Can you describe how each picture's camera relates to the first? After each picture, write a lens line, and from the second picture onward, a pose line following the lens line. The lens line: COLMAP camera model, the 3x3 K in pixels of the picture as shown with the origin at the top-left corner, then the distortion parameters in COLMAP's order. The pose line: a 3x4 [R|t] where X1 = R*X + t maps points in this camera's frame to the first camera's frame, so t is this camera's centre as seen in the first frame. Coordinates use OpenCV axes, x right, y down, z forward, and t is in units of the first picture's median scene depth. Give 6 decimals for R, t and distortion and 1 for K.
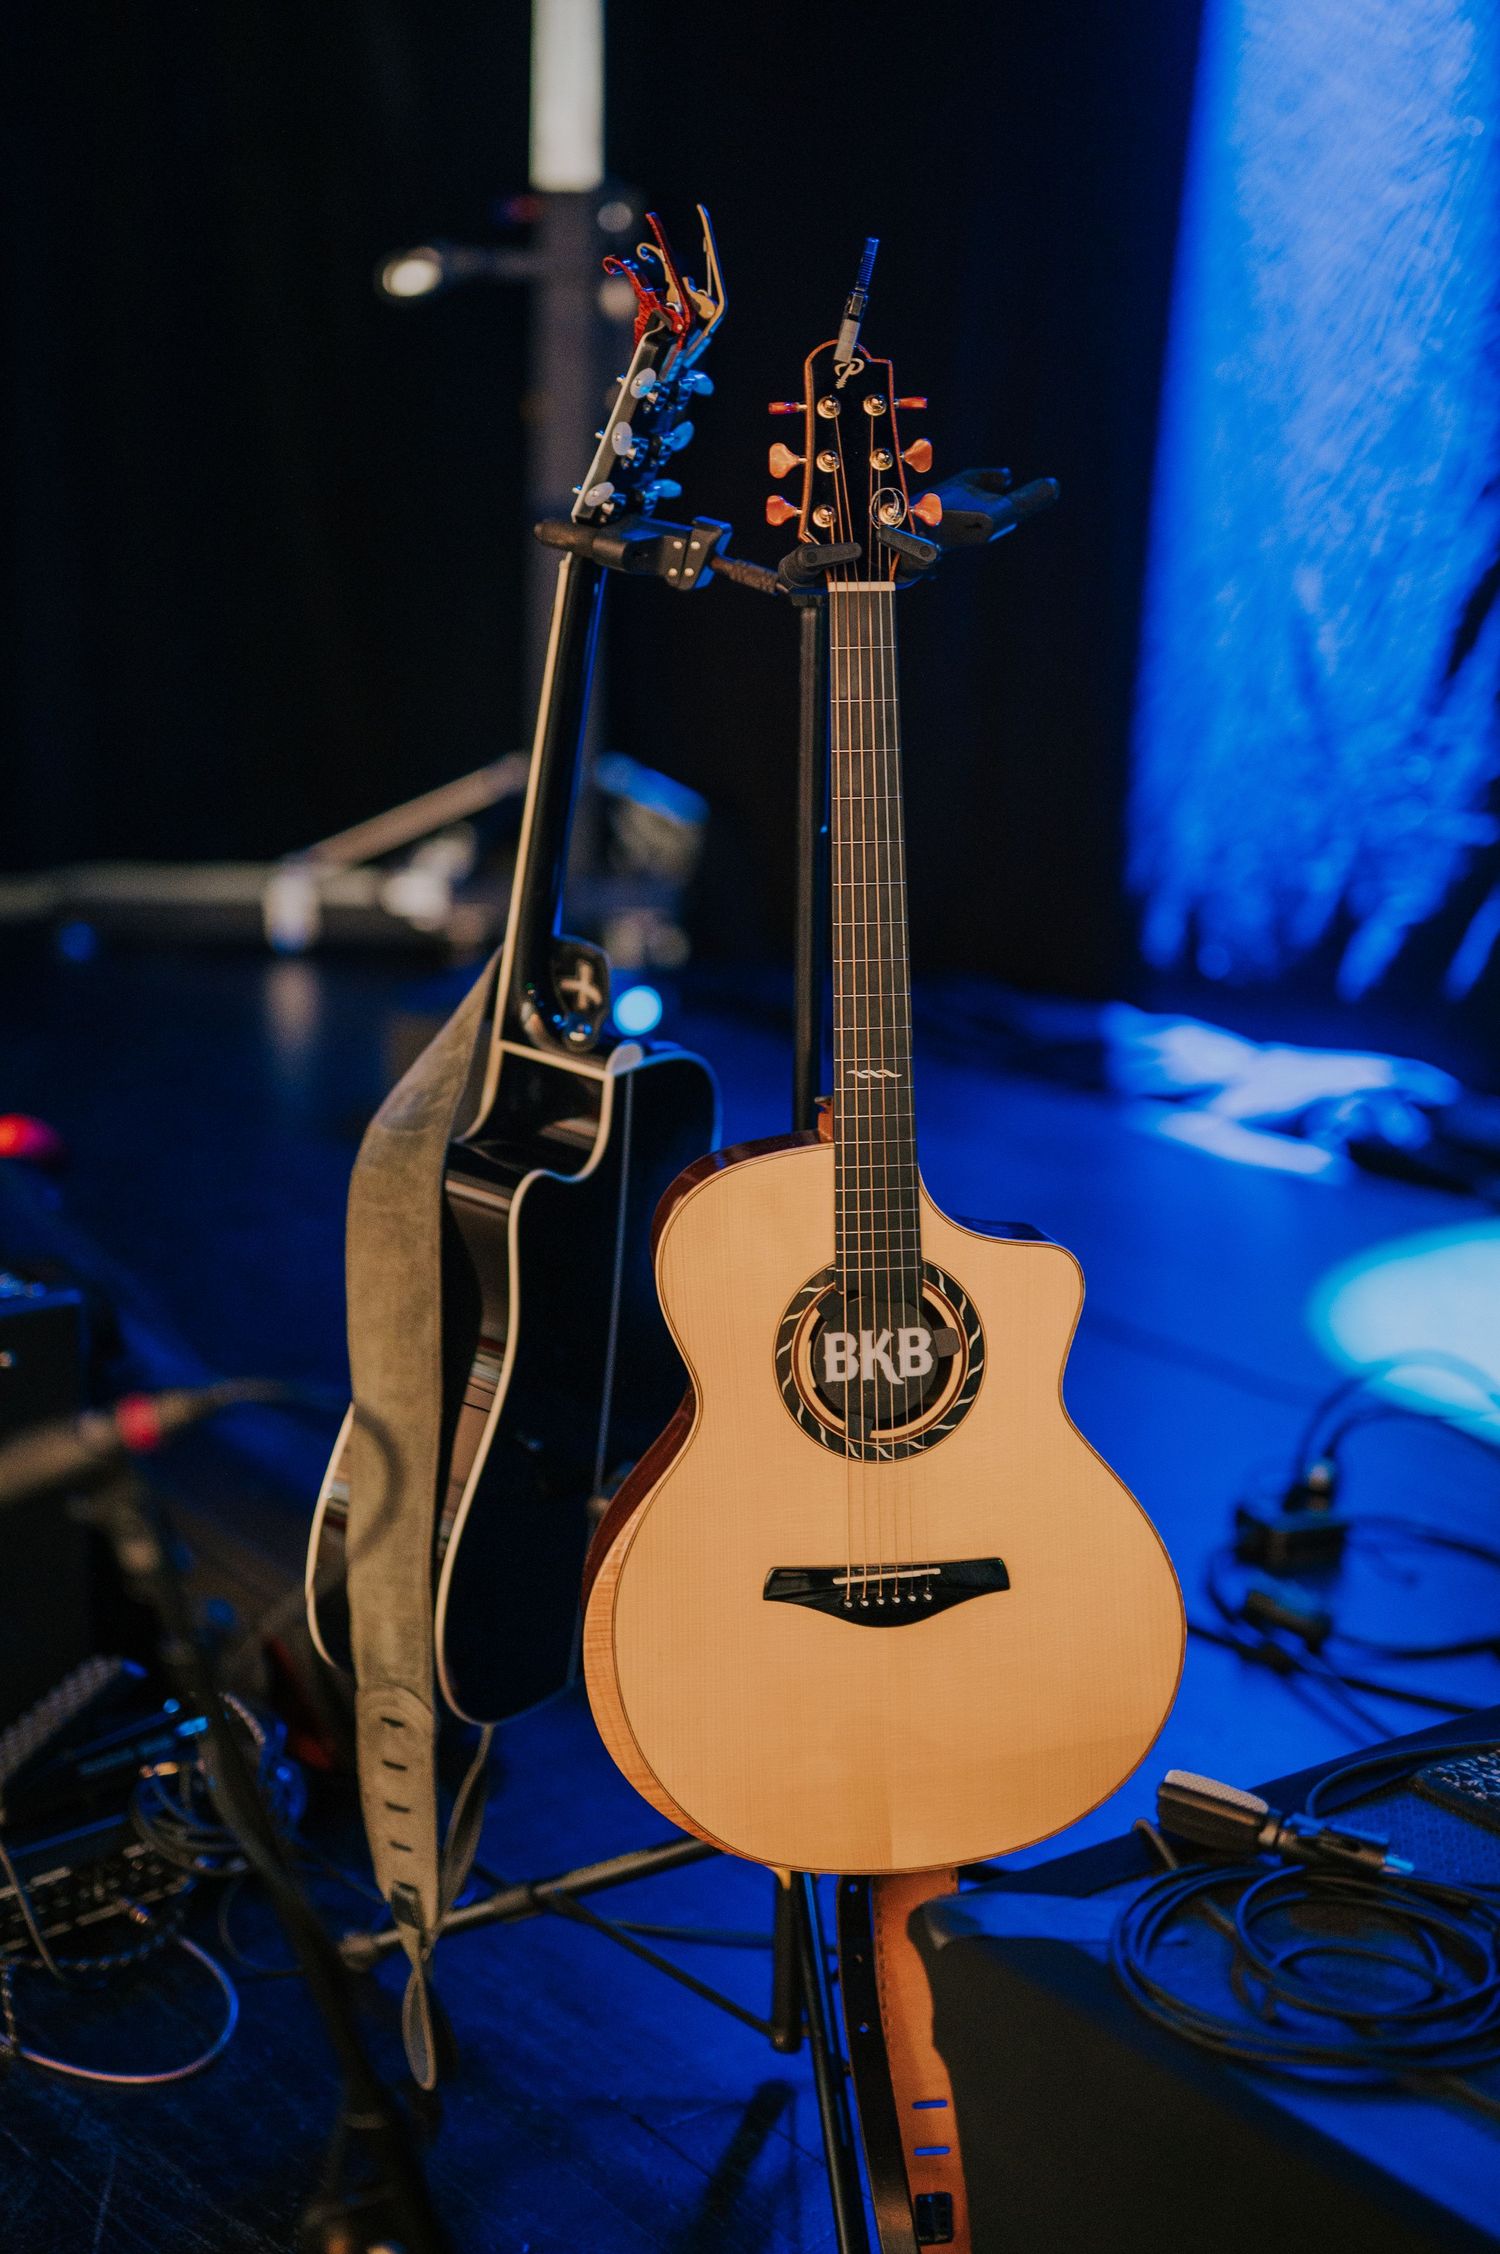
lens RADIAL K [[3239.3, 0, 750.0], [0, 3239.3, 1127.0], [0, 0, 1]] dist [-0.004747, 0.022678]
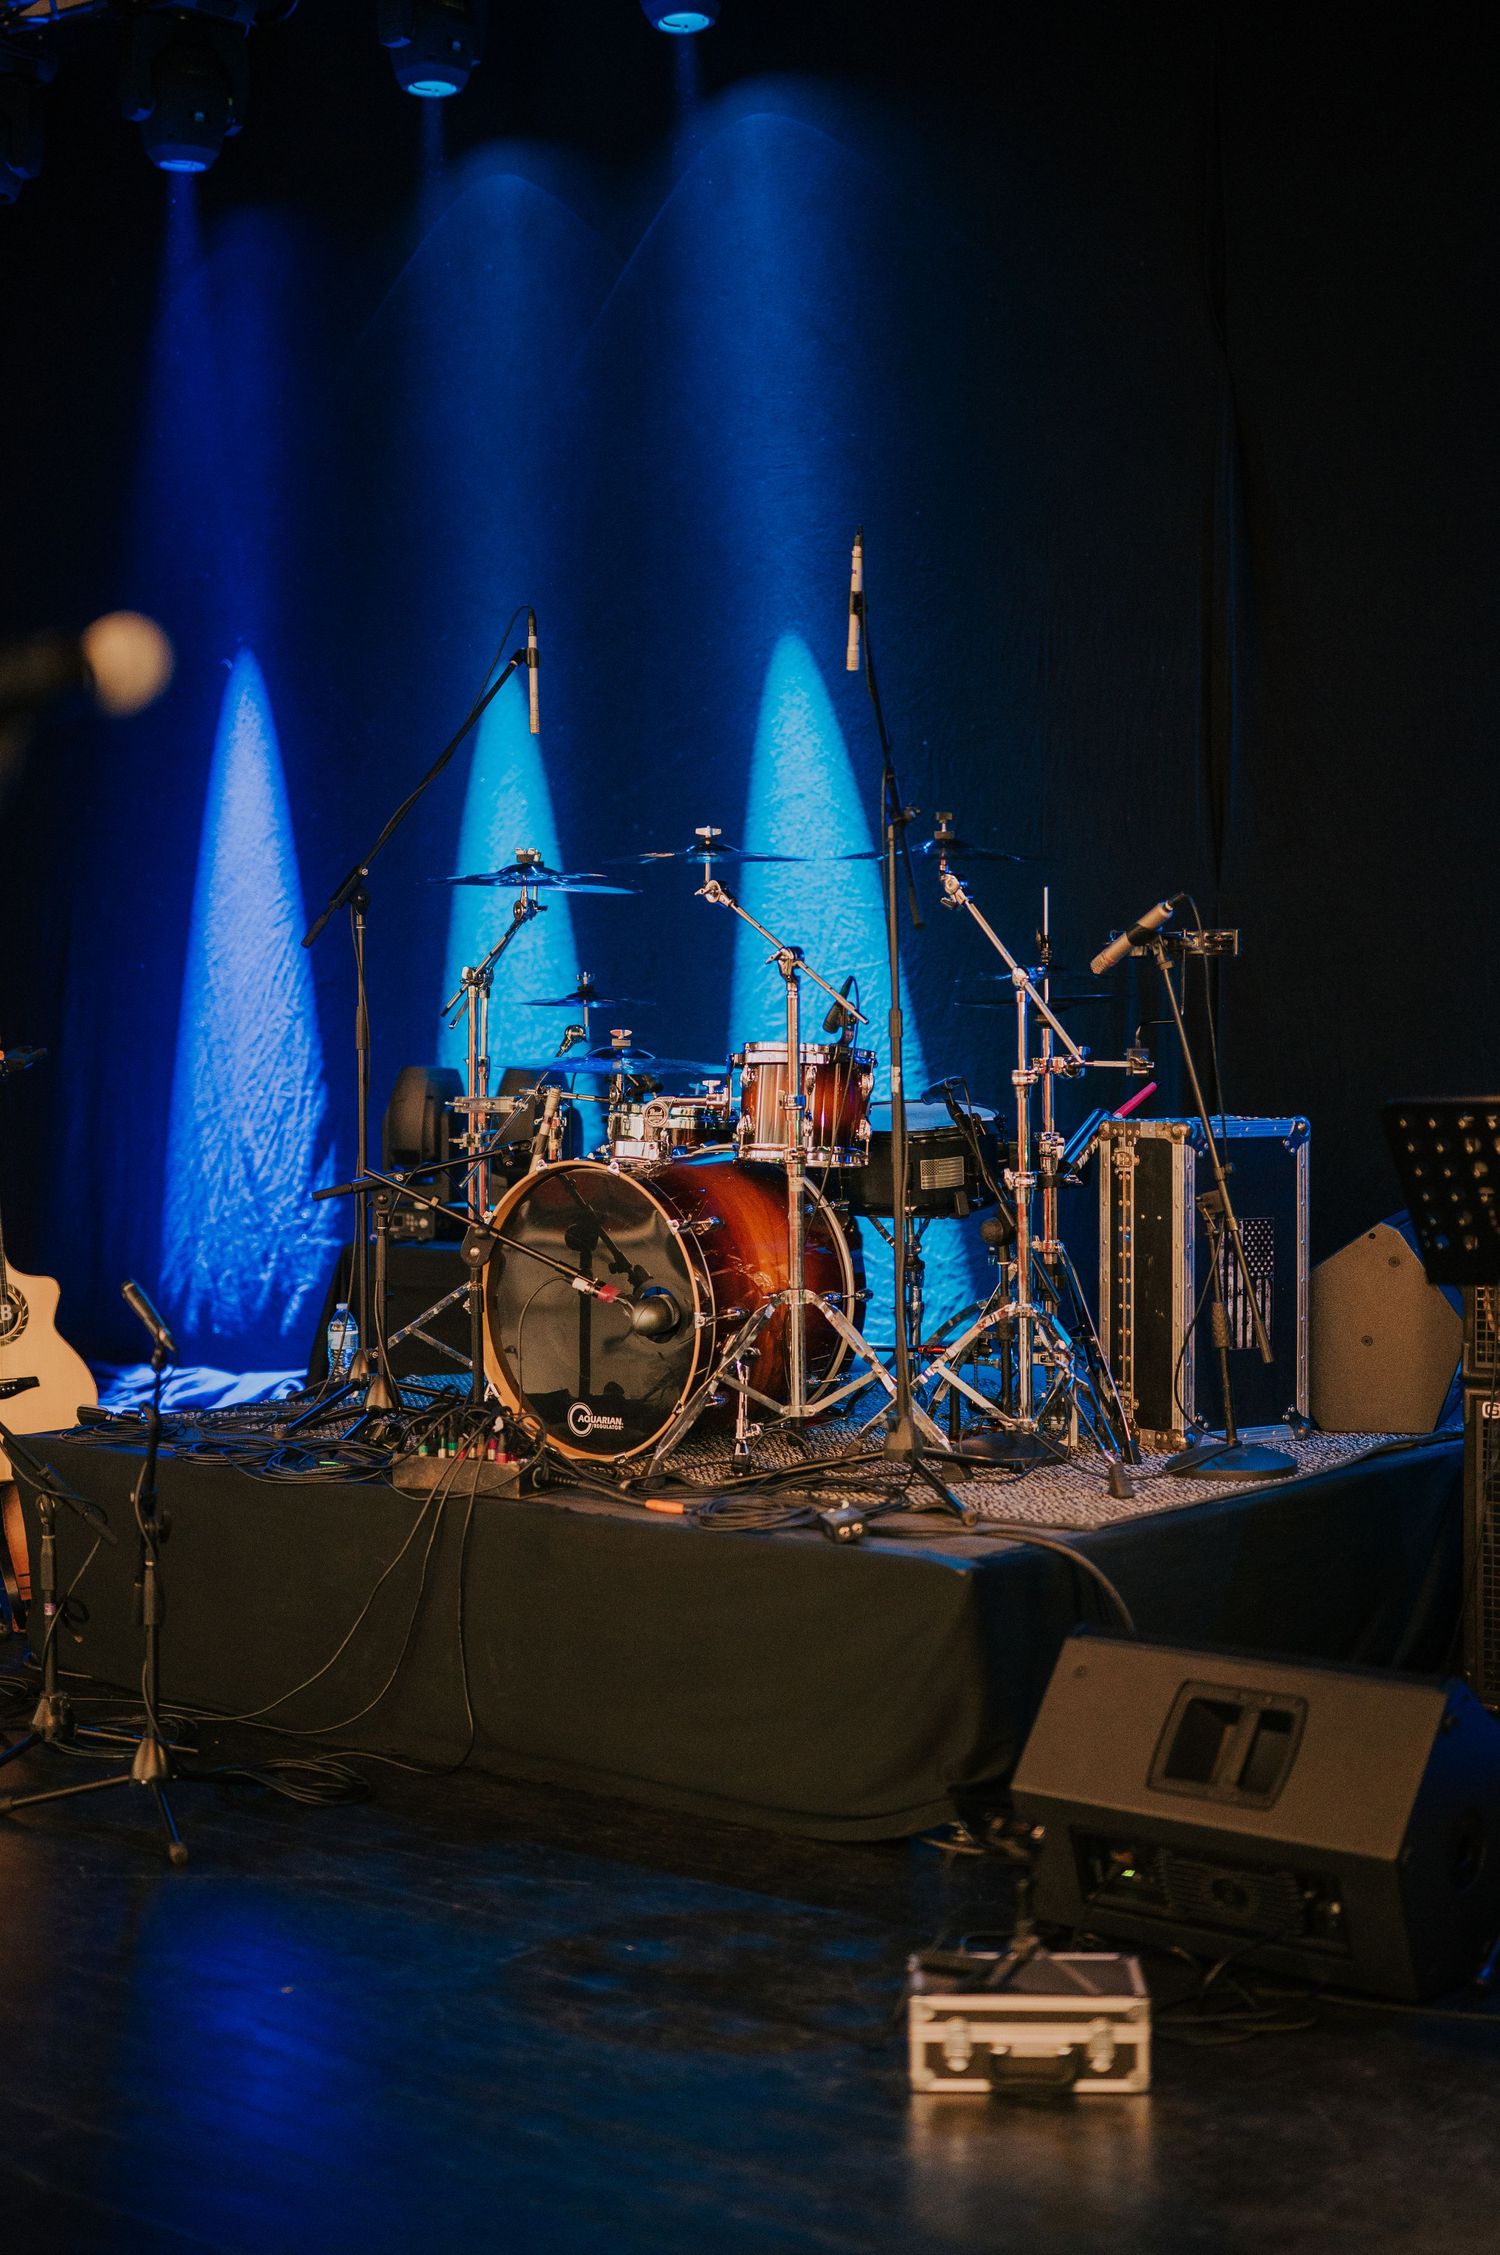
lens RADIAL K [[3240.7, 0, 750.0], [0, 3240.7, 1127.5], [0, 0, 1]] dist [-0.004747, 0.022678]
pose [[0.971469, -0.035576, 0.234484, 0.008888], [0.082399, 0.977725, -0.193041, 0.242566], [-0.222394, 0.206854, 0.952760, -0.958805]]
